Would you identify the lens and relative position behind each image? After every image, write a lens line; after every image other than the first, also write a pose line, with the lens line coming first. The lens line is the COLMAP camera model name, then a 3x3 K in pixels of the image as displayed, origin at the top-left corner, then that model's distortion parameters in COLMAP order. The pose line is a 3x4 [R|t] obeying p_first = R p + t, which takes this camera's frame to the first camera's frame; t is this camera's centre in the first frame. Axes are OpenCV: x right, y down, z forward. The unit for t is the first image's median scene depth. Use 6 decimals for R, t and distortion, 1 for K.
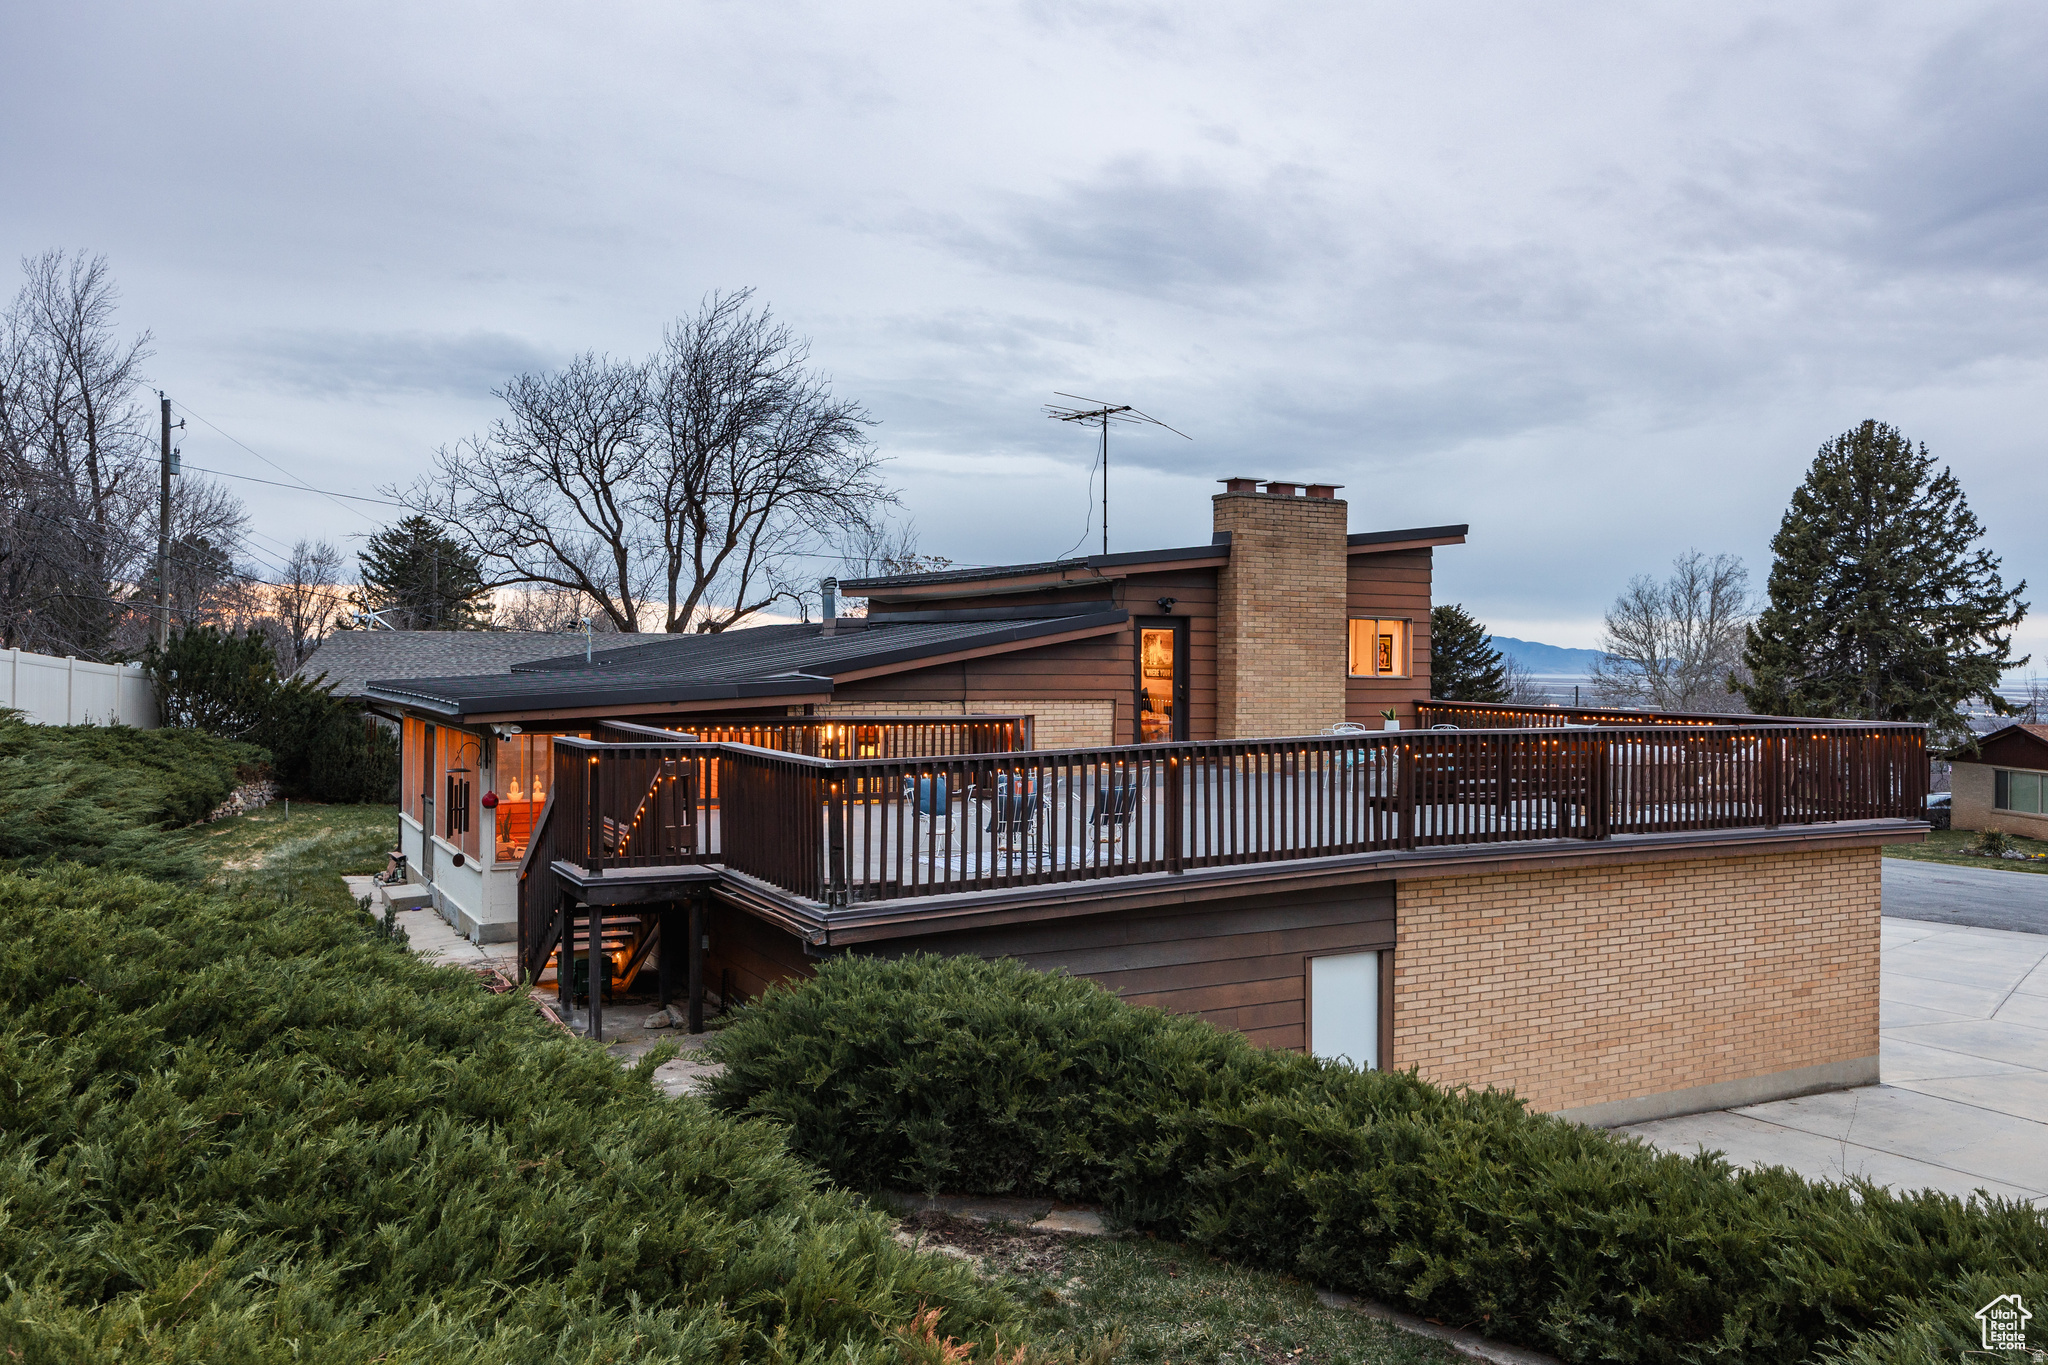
lens RADIAL K [[1591.4, 0, 1031.9], [0, 1591.4, 686.9], [0, 0, 1]] dist [-0.002552, -0.022593]
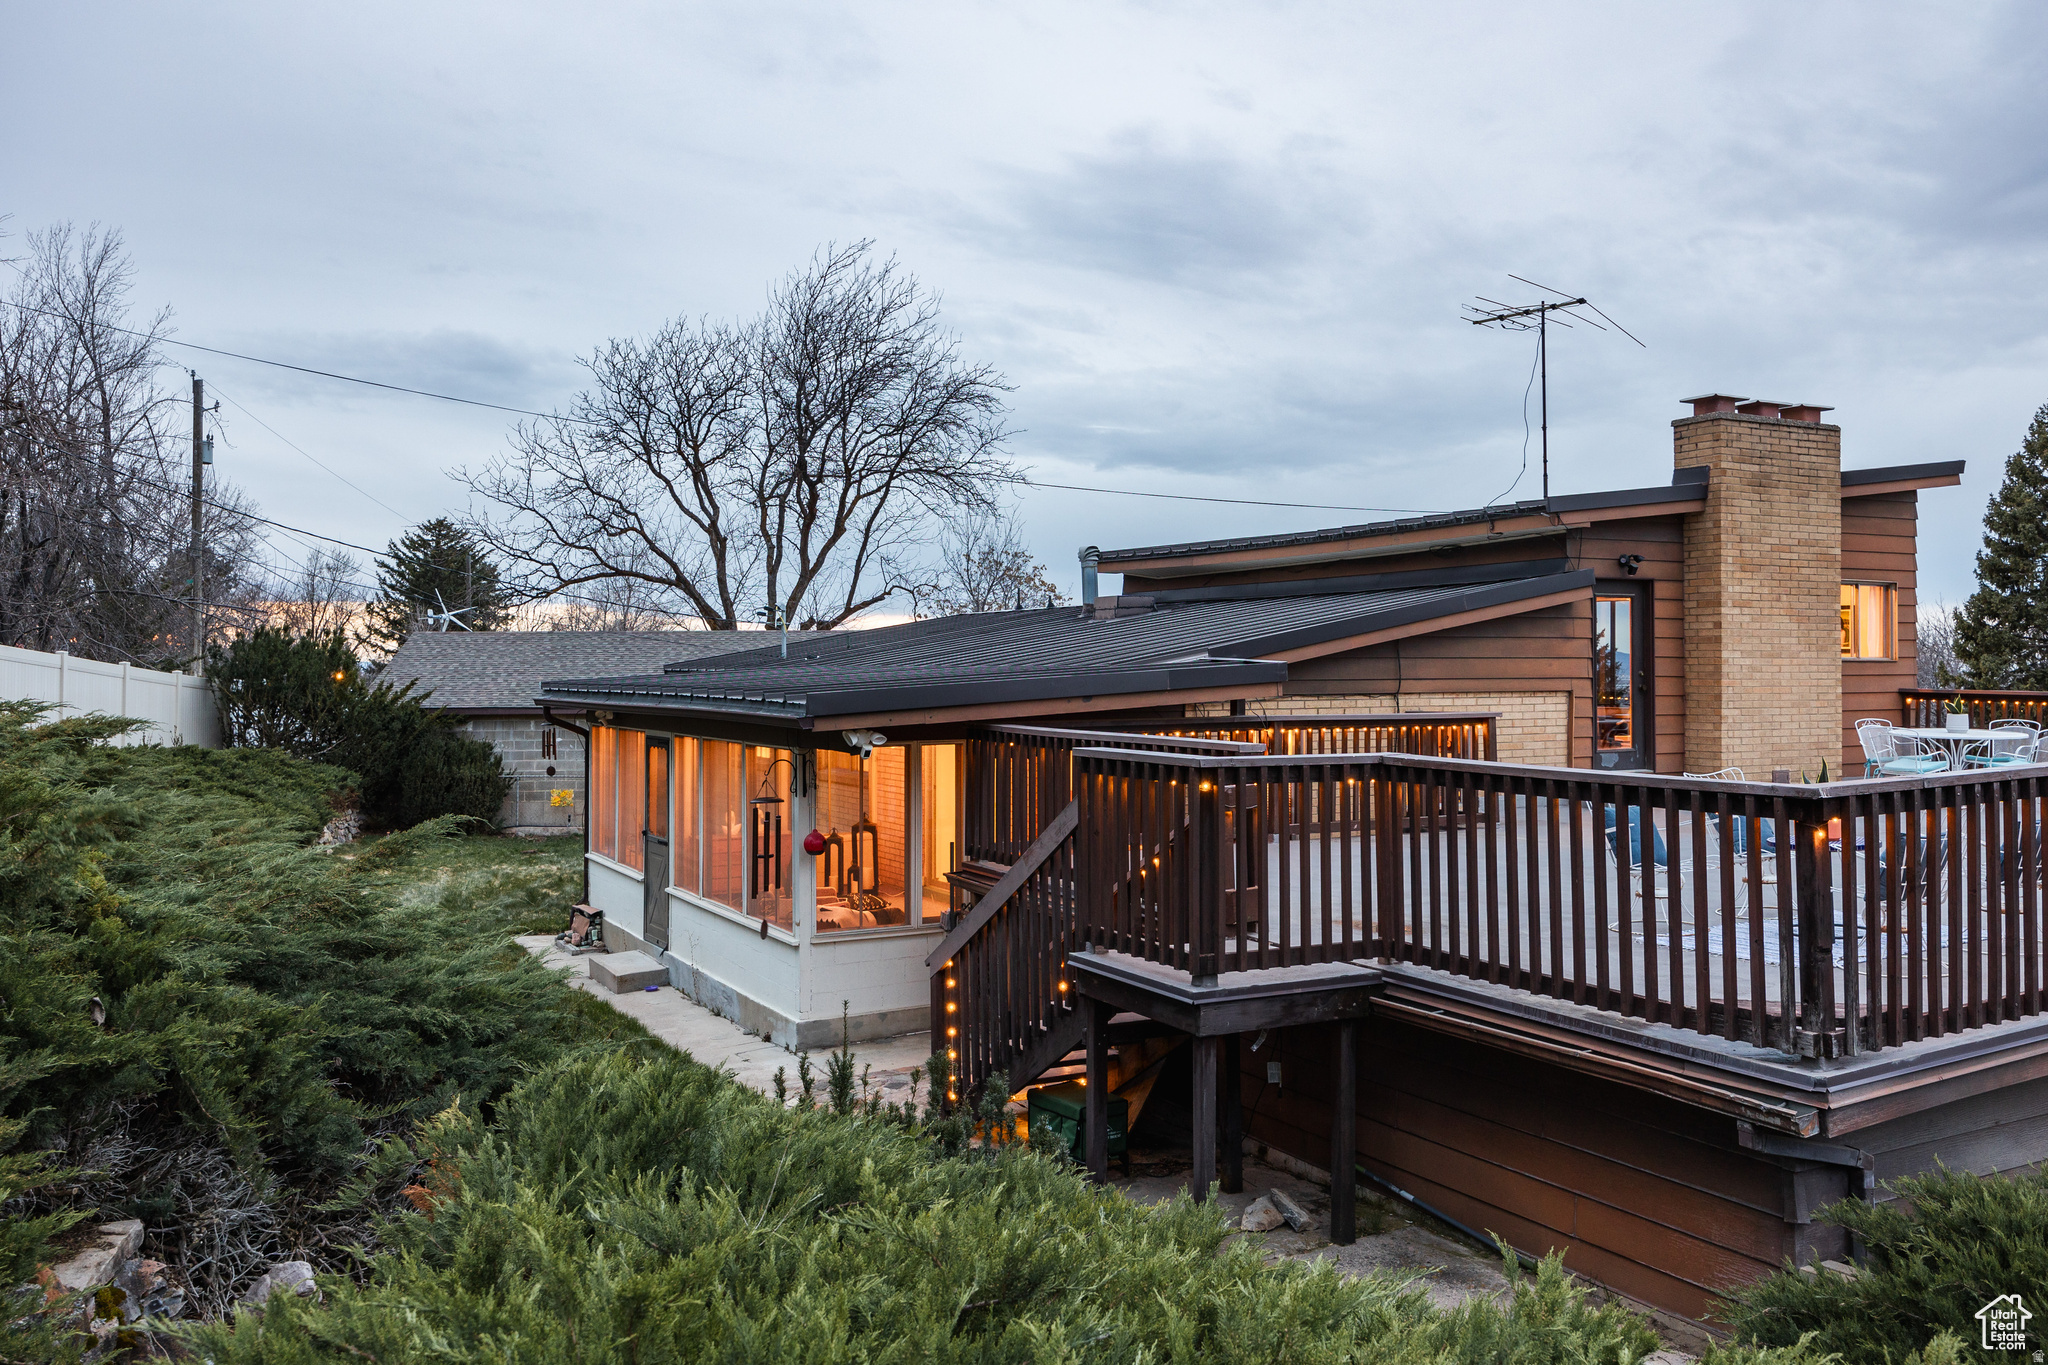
lens RADIAL K [[1637.8, 0, 1020.9], [0, 1637.8, 662.6], [0, 0, 1]] dist [-0.017577, 0.025076]
pose [[0.999868, -0.013334, -0.009336, -0.120731], [0.013137, 0.999697, -0.020836, 0.004345], [0.009611, 0.020711, 0.999739, 0.142337]]
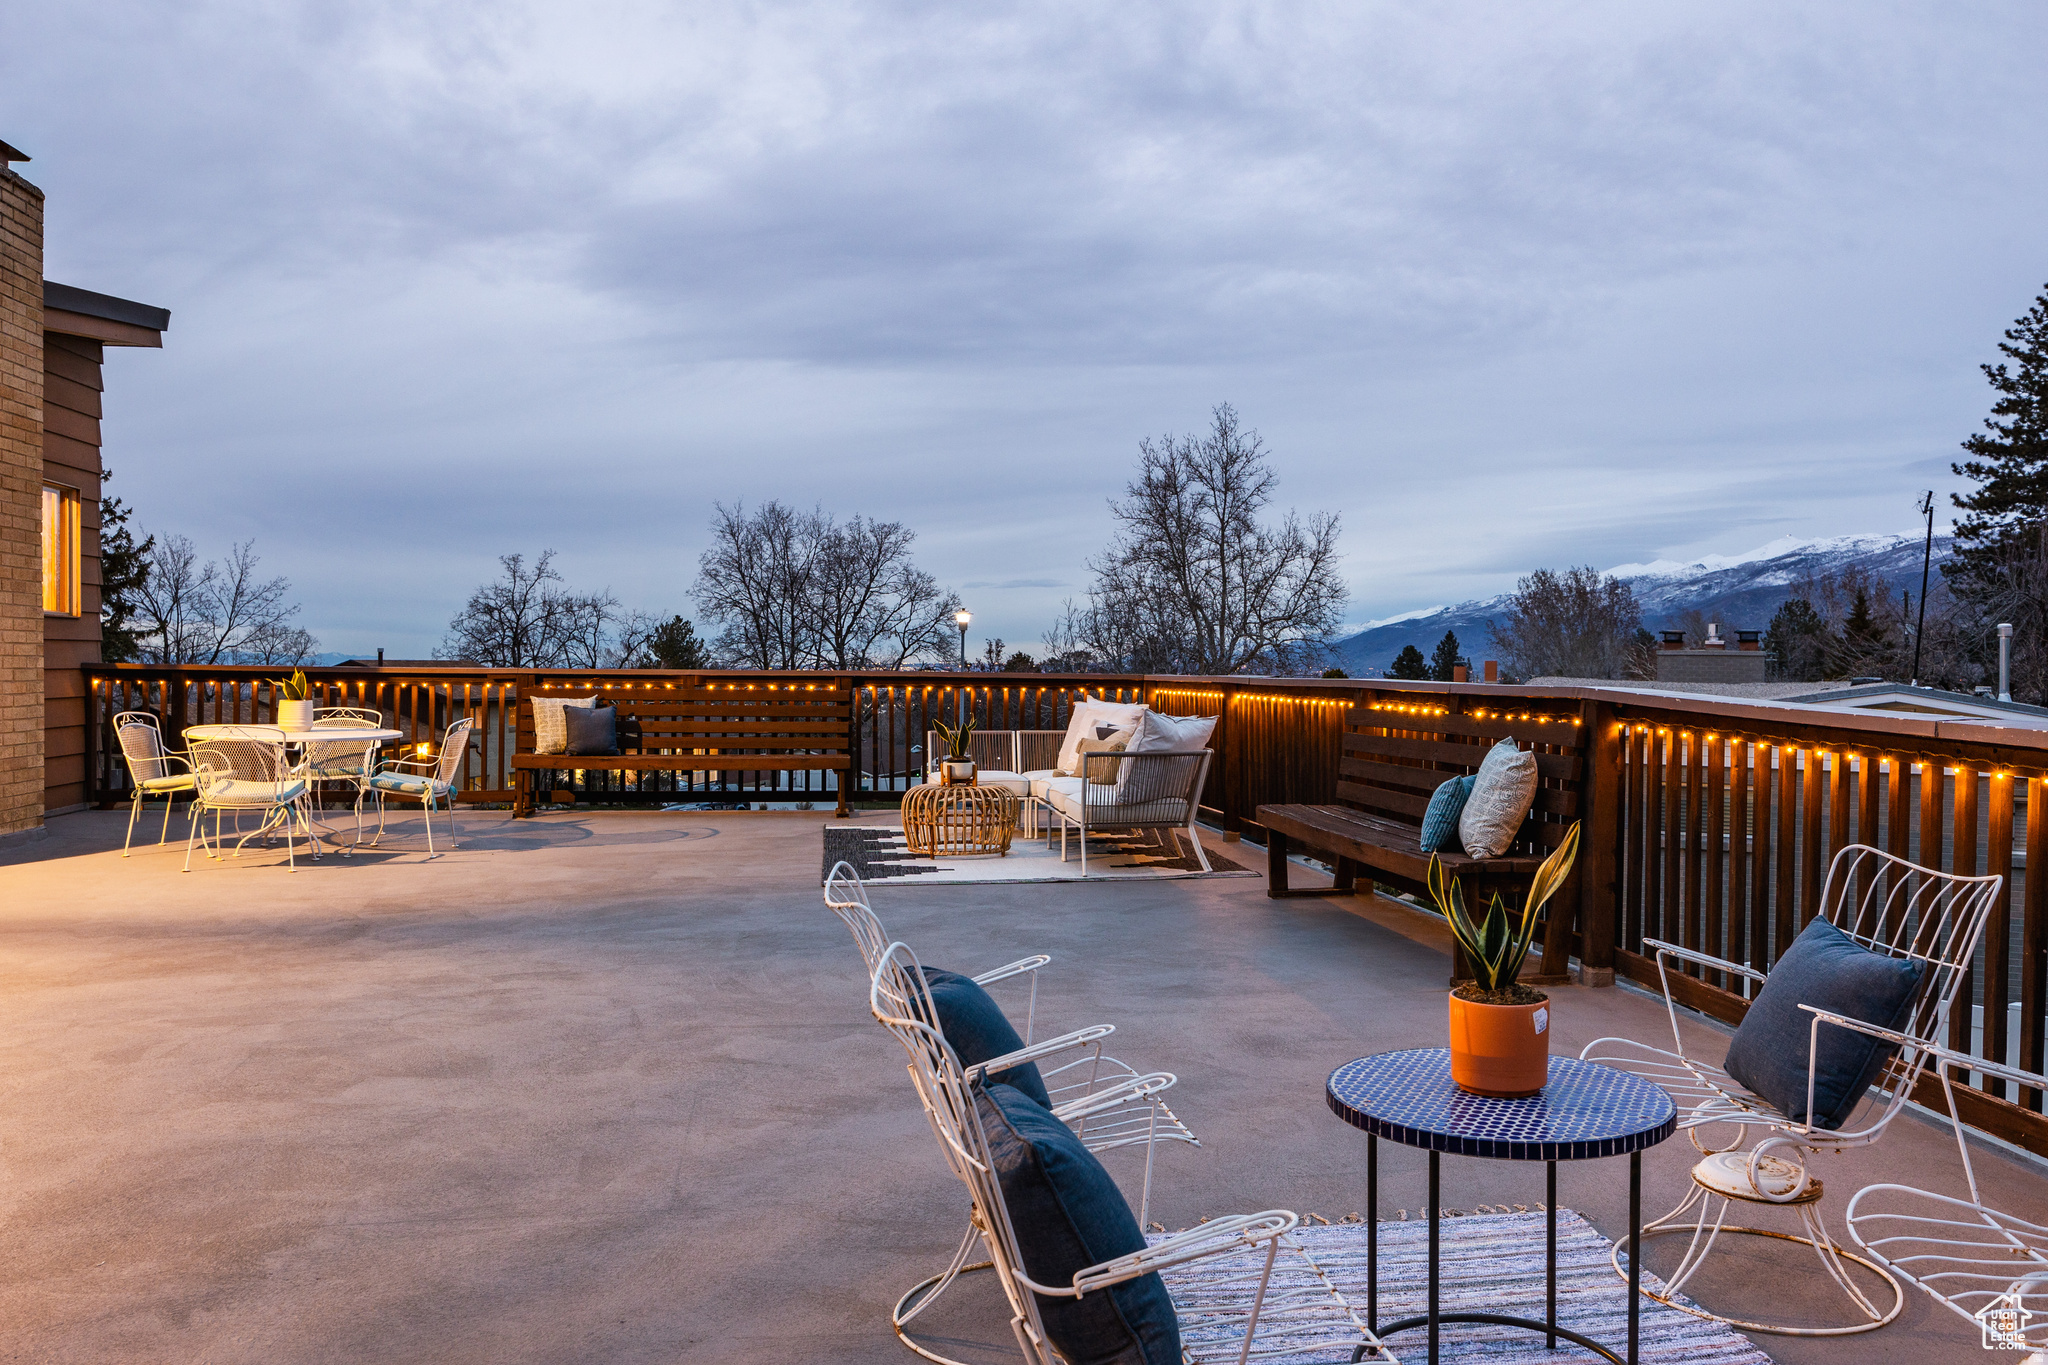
lens RADIAL K [[1656.1, 0, 1023.2], [0, 1656.1, 682.8], [0, 0, 1]] dist [-0.003766, -0.000181]
pose [[0.358880, -0.021525, 0.933135, -0.079559], [0.014947, 0.999738, 0.017313, 0.006589], [-0.933264, 0.007734, 0.359108, 0.386474]]
